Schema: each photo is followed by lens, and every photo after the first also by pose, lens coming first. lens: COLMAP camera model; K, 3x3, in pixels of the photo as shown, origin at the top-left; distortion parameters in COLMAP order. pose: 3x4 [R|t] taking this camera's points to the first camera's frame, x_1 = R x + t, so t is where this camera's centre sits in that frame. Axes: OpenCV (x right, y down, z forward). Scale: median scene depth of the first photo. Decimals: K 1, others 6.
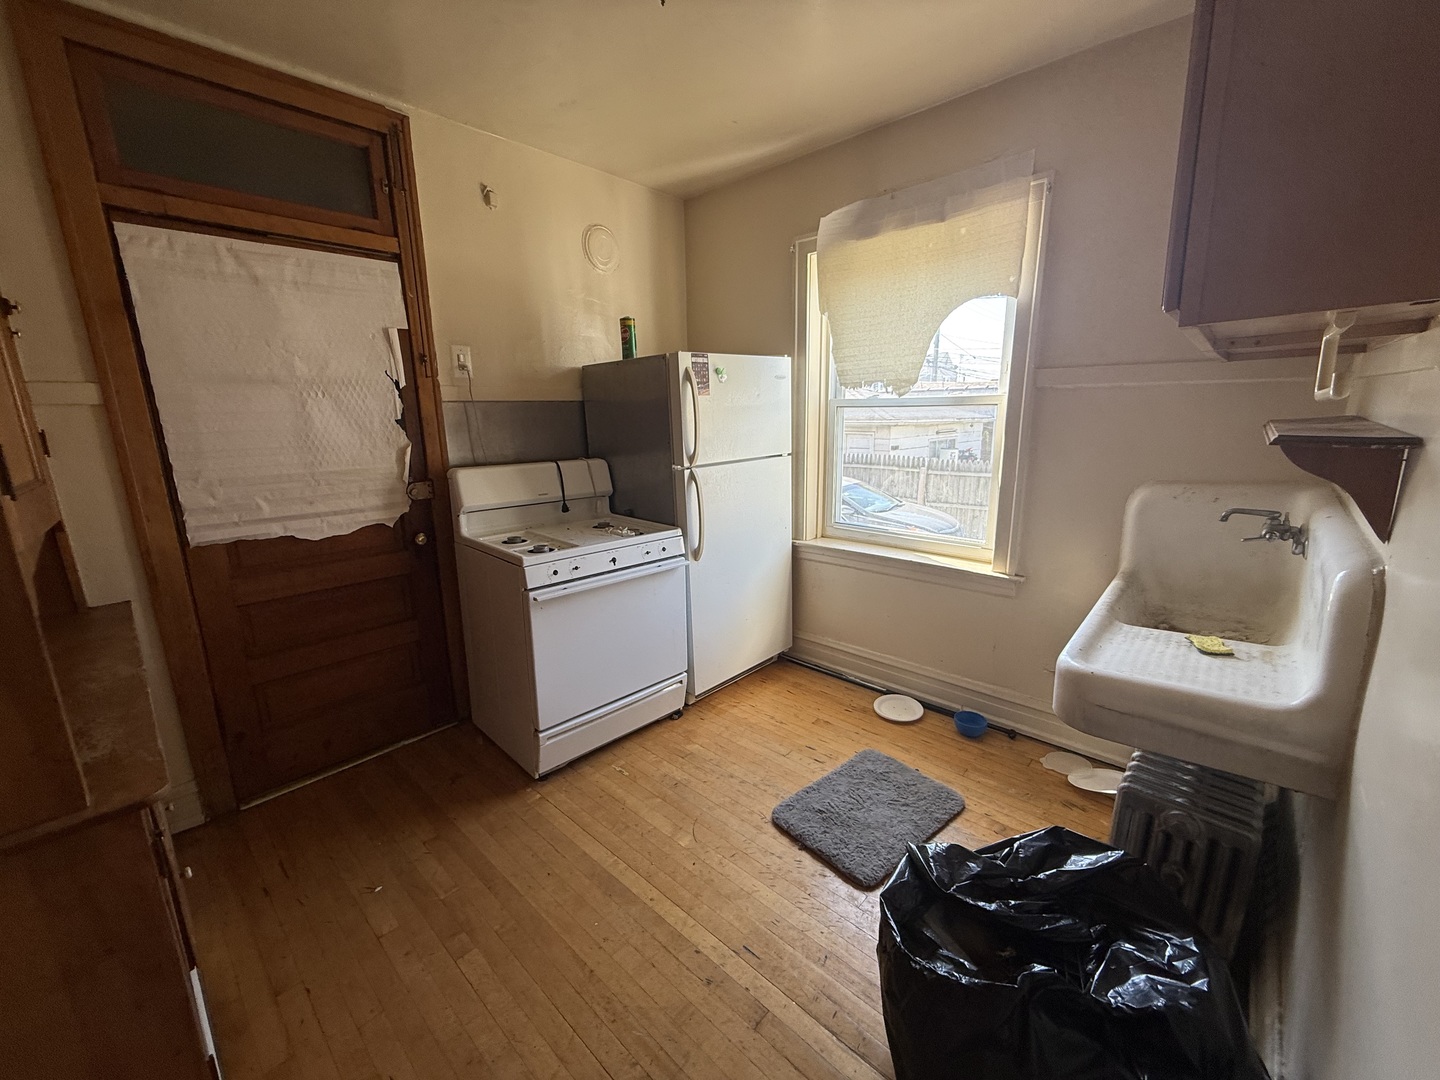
lens RADIAL K [[578.0, 0, 706.6], [0, 578.0, 543.4], [0, 0, 1]] dist [-0.000079, -0.000367]
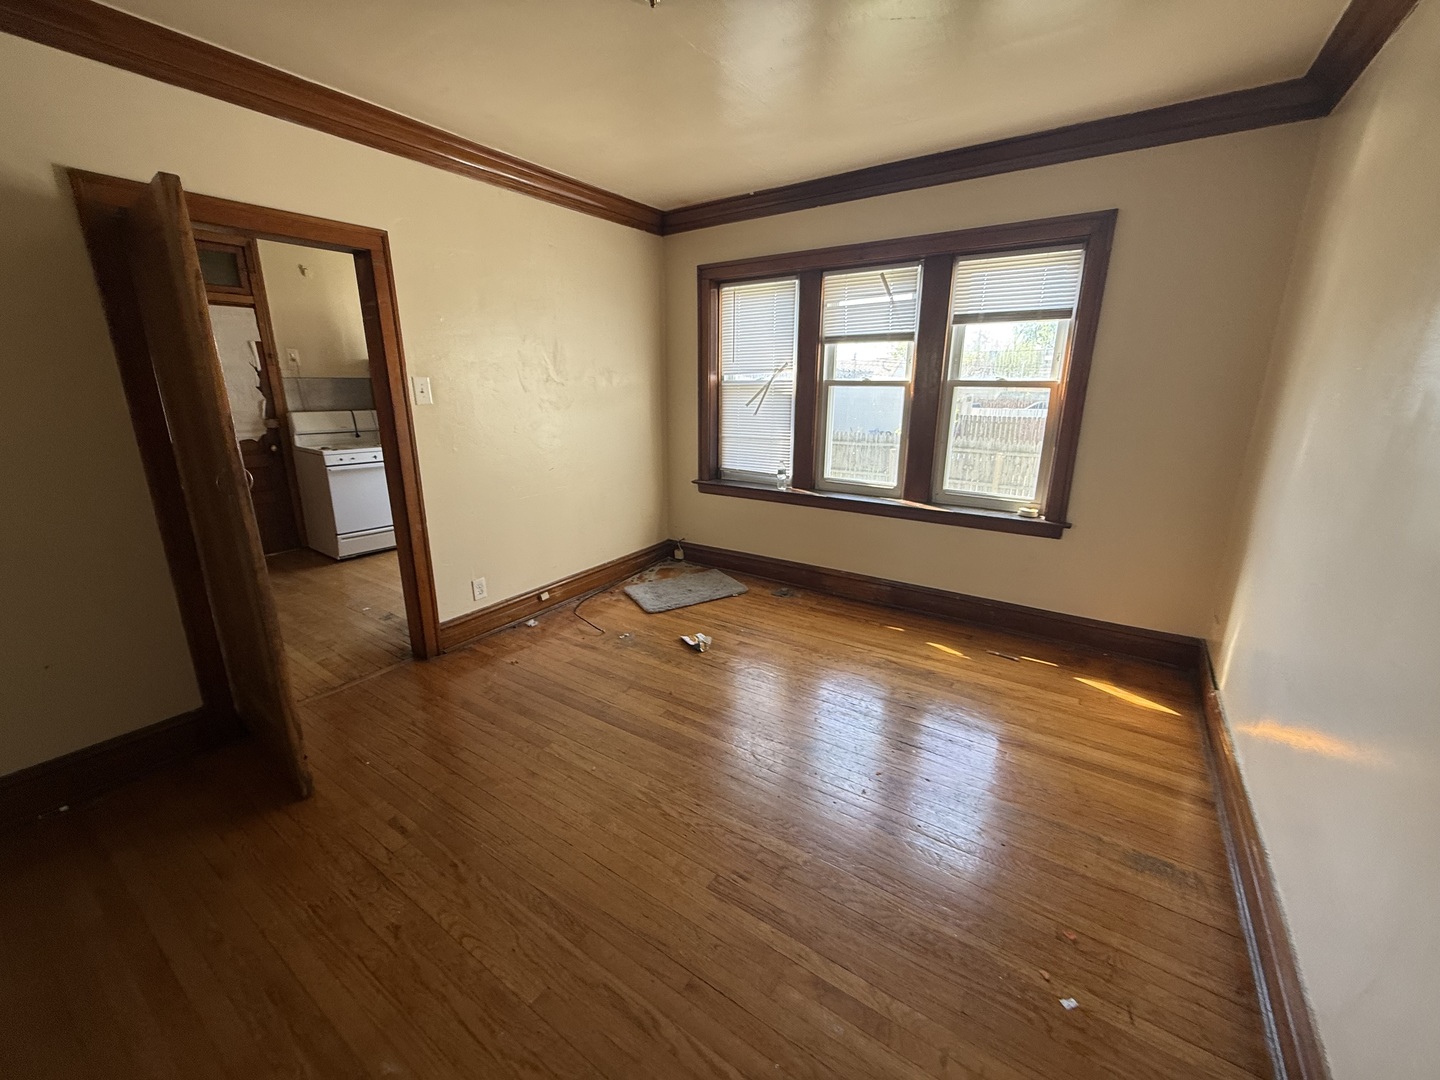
lens RADIAL K [[578.0, 0, 706.9], [0, 578.0, 543.8], [0, 0, 1]] dist [-0.000079, -0.000367]
pose [[0.987942, -0.019599, 0.153577, 0.695508], [0.012138, 0.998707, 0.049373, 0.253452], [-0.154346, -0.046913, 0.986903, -1.259907]]
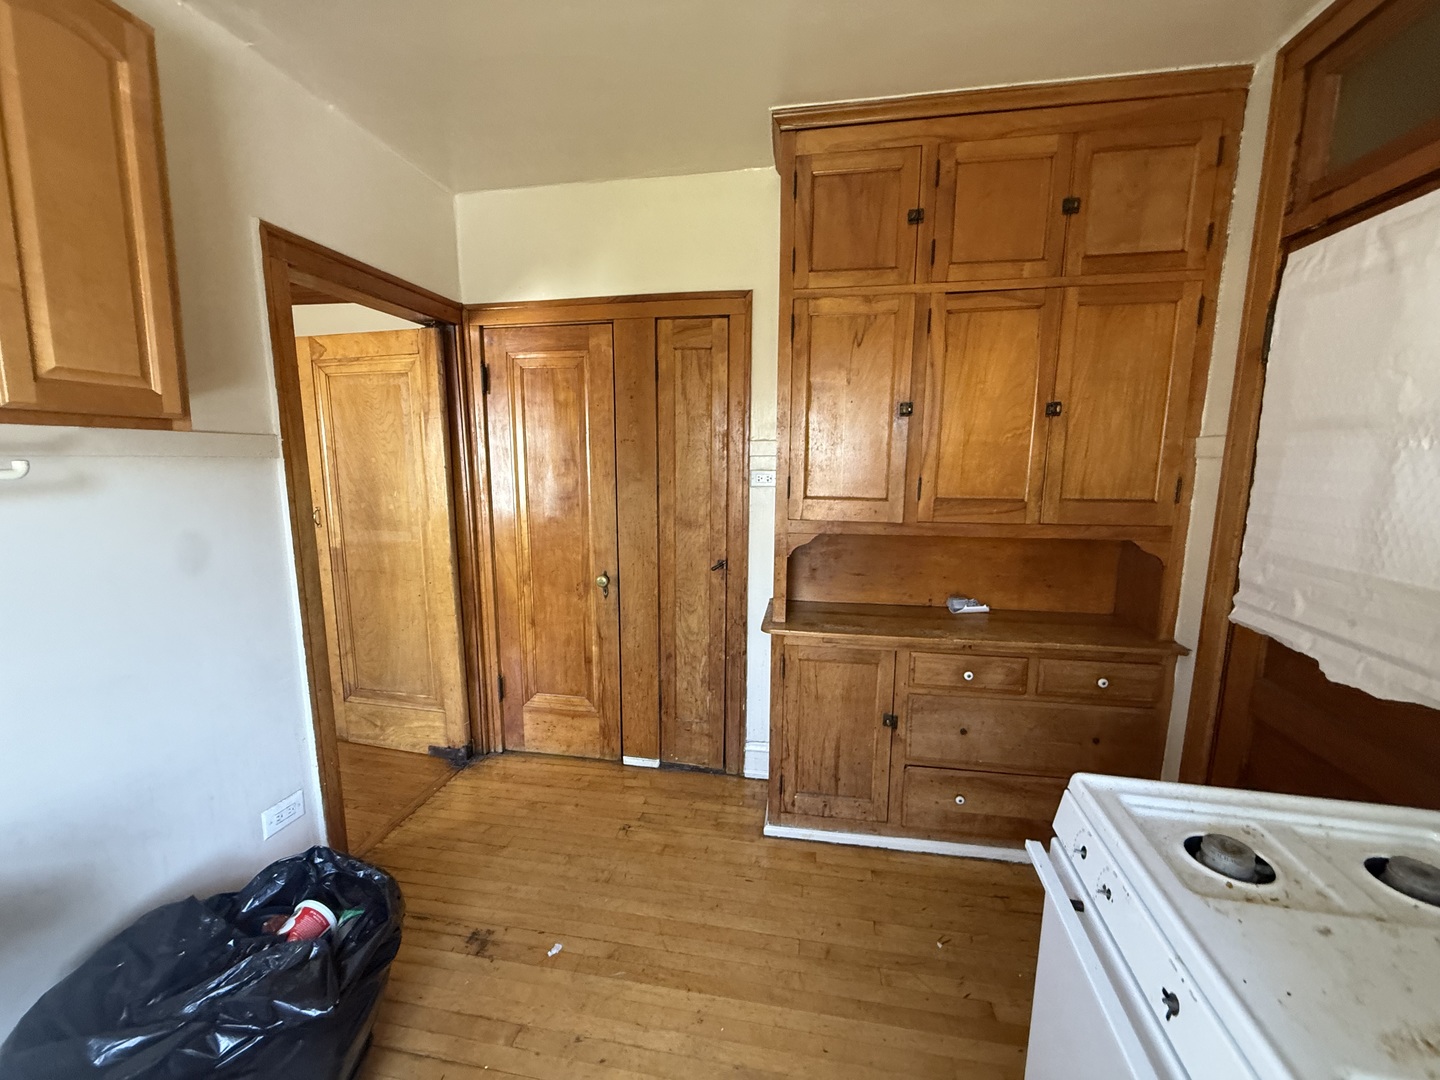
lens RADIAL K [[578.0, 0, 721.3], [0, 578.0, 538.1], [0, 0, 1]] dist [-0.000079, -0.000367]
pose [[-0.836521, 0.091580, -0.540228, 0.154357], [-0.114896, 0.934697, 0.336363, -0.247586], [0.535754, 0.343444, -0.771371, 0.966377]]
